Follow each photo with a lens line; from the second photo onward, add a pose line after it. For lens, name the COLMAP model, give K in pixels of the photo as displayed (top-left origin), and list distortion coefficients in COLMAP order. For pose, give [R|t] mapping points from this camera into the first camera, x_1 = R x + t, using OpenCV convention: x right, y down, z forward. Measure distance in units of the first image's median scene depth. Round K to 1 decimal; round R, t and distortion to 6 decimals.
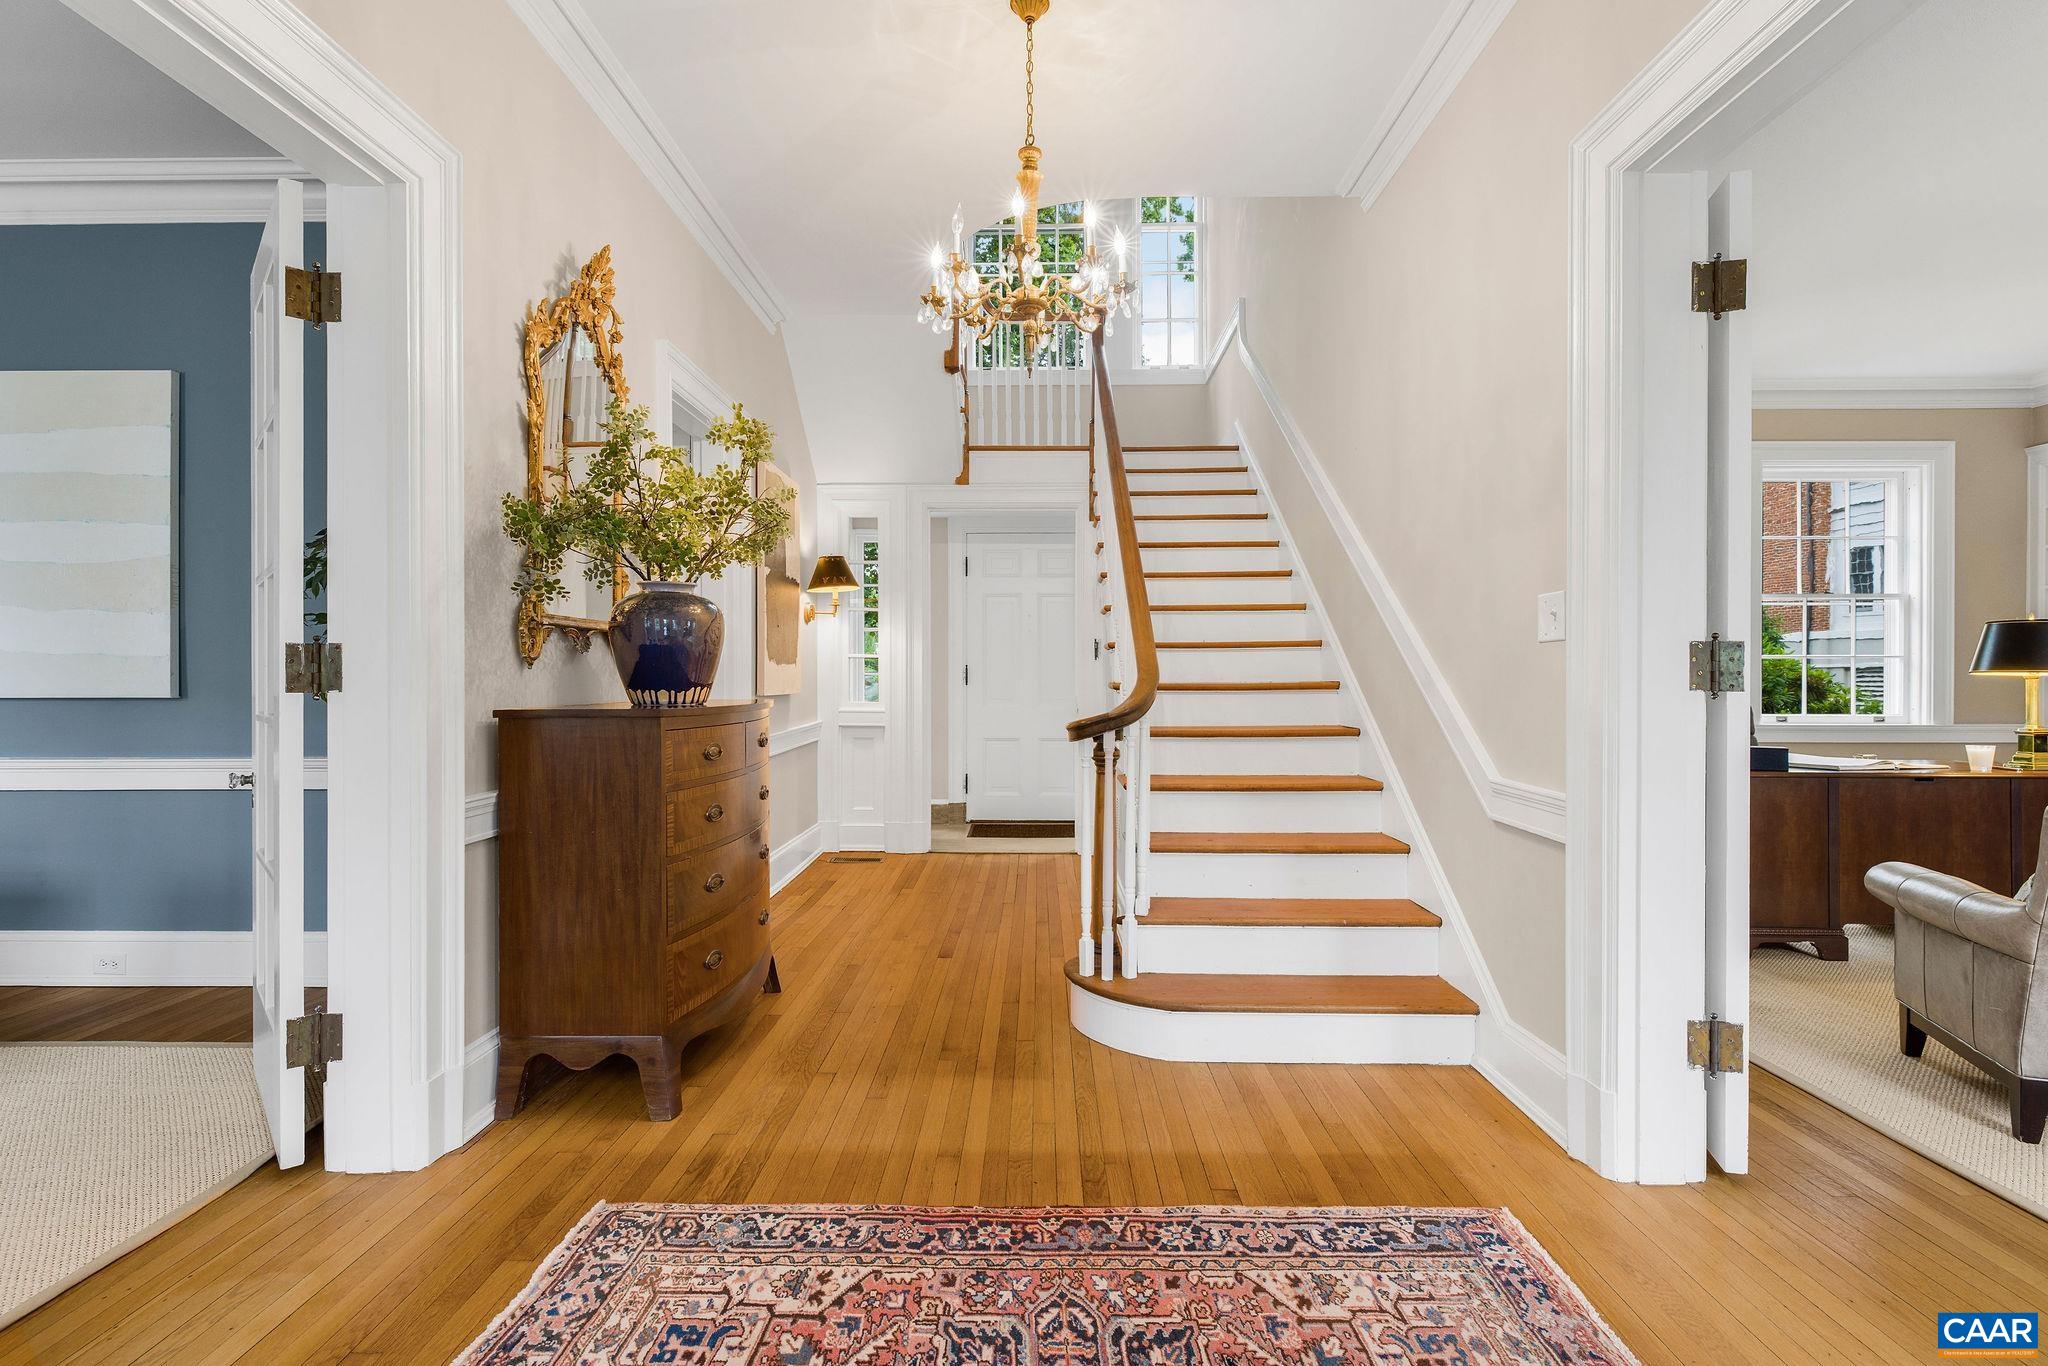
lens RADIAL K [[990.8, 0, 1016.6], [0, 990.8, 683.4], [0, 0, 1]] dist [0.001521, -0.000482]
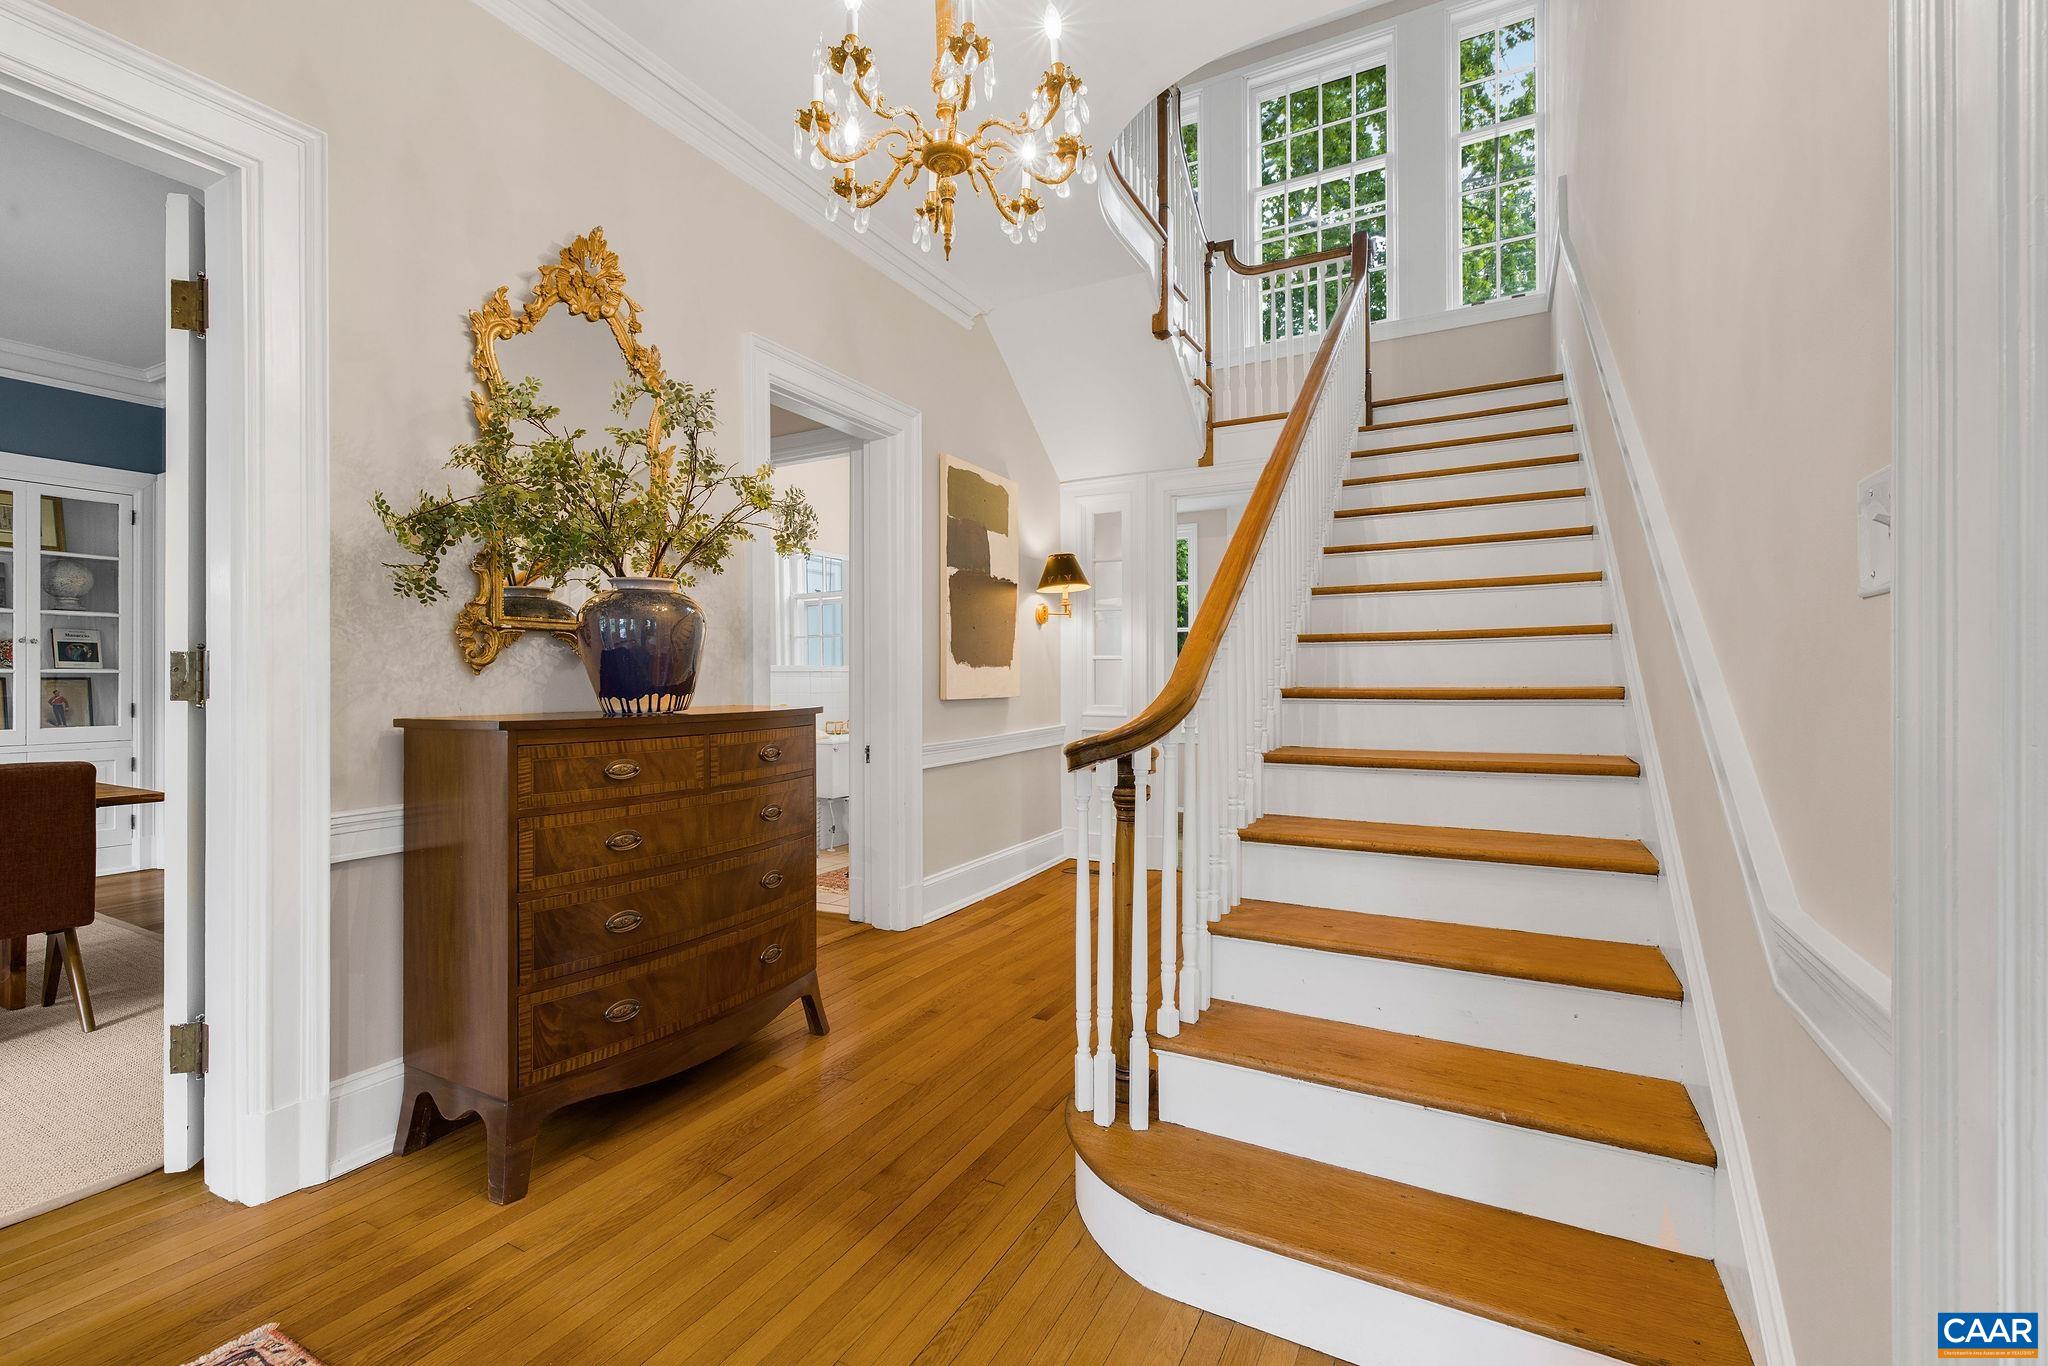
lens RADIAL K [[869.7, 0, 1021.1], [0, 869.7, 678.0], [0, 0, 1]] dist [0.000589, 0.000861]
pose [[0.889631, -0.002522, -0.456672, 0.337291], [0.000106, 0.999986, -0.005316, -0.006874], [0.456679, 0.004681, 0.889619, 0.465072]]
